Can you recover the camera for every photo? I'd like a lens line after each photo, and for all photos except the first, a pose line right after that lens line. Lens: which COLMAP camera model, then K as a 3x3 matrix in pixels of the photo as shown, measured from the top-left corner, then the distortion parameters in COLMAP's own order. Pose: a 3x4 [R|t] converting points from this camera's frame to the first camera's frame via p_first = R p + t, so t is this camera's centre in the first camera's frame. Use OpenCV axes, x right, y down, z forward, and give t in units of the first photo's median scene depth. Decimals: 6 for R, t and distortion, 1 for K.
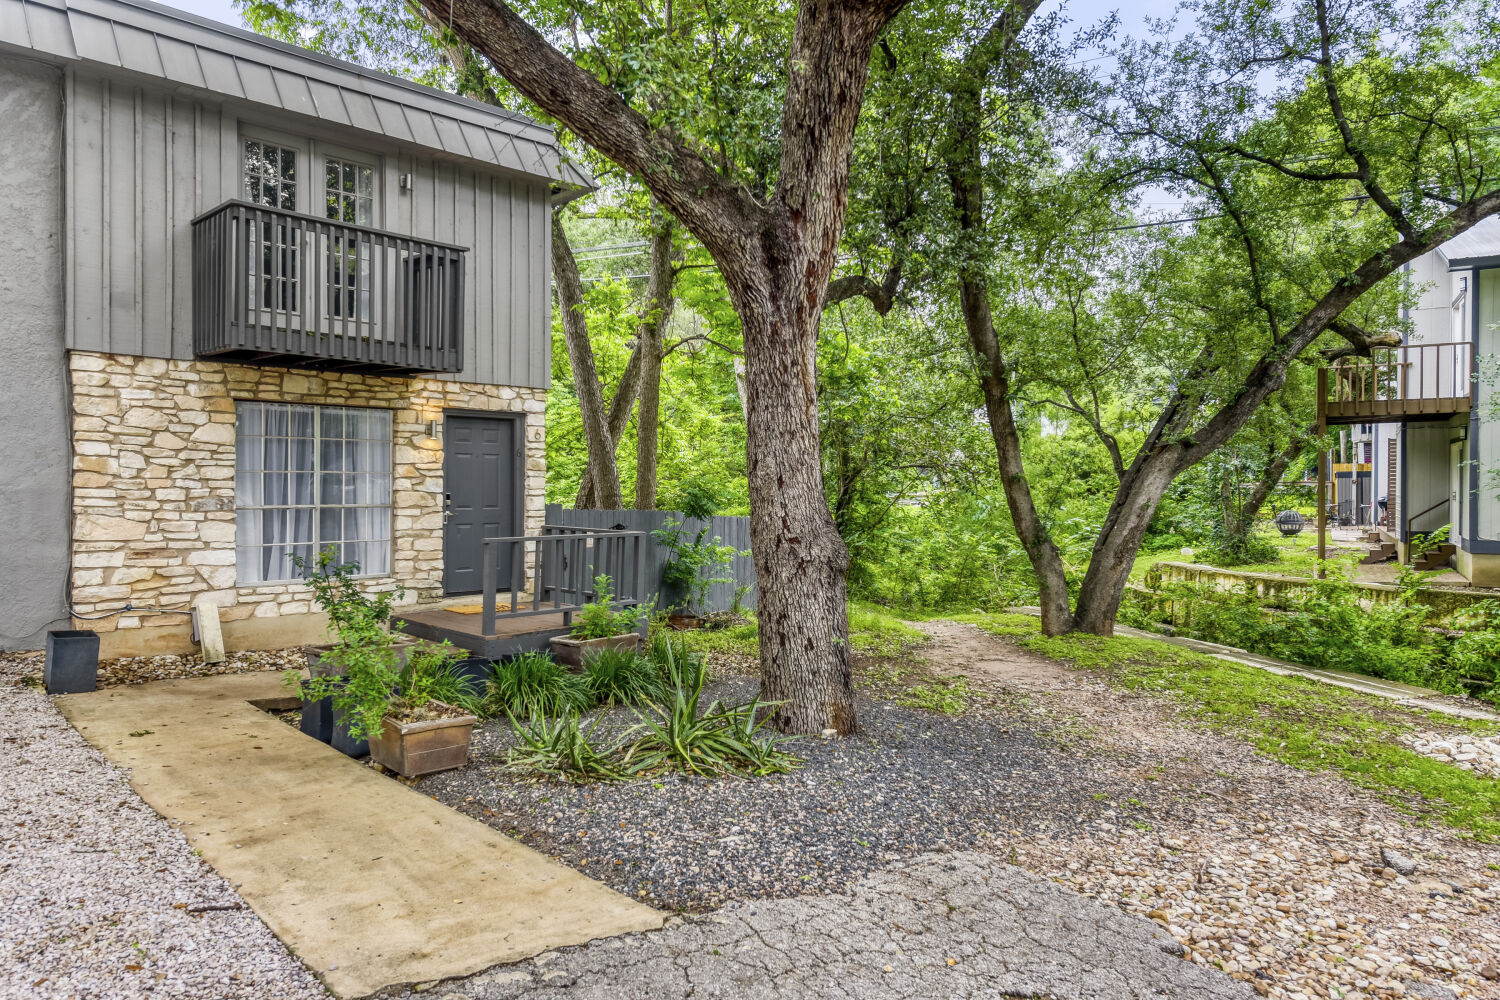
lens RADIAL K [[1044.0, 0, 748.8], [0, 1044.0, 502.5], [0, 0, 1]] dist [-0.014899, 0.005313]
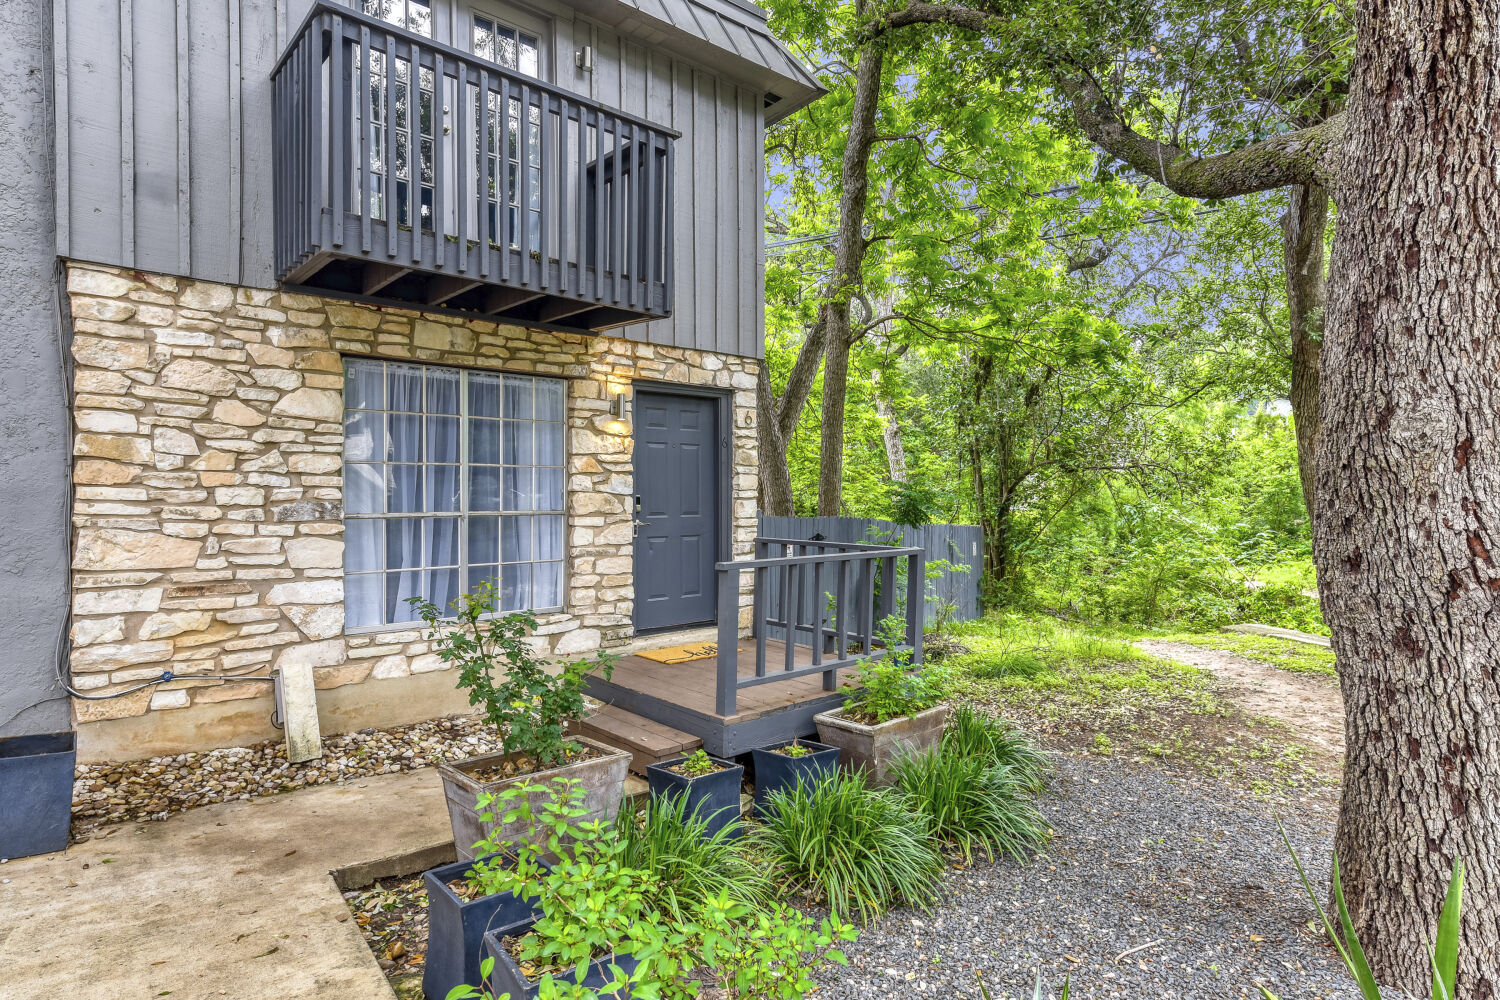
lens RADIAL K [[854.1, 0, 752.1], [0, 854.1, 501.0], [0, 0, 1]] dist [0.013126, -0.002126]
pose [[0.997273, -0.006362, -0.073528, -0.194934], [0.005528, 0.999918, -0.011546, 0.002989], [0.073595, 0.011108, 0.997226, 0.479308]]
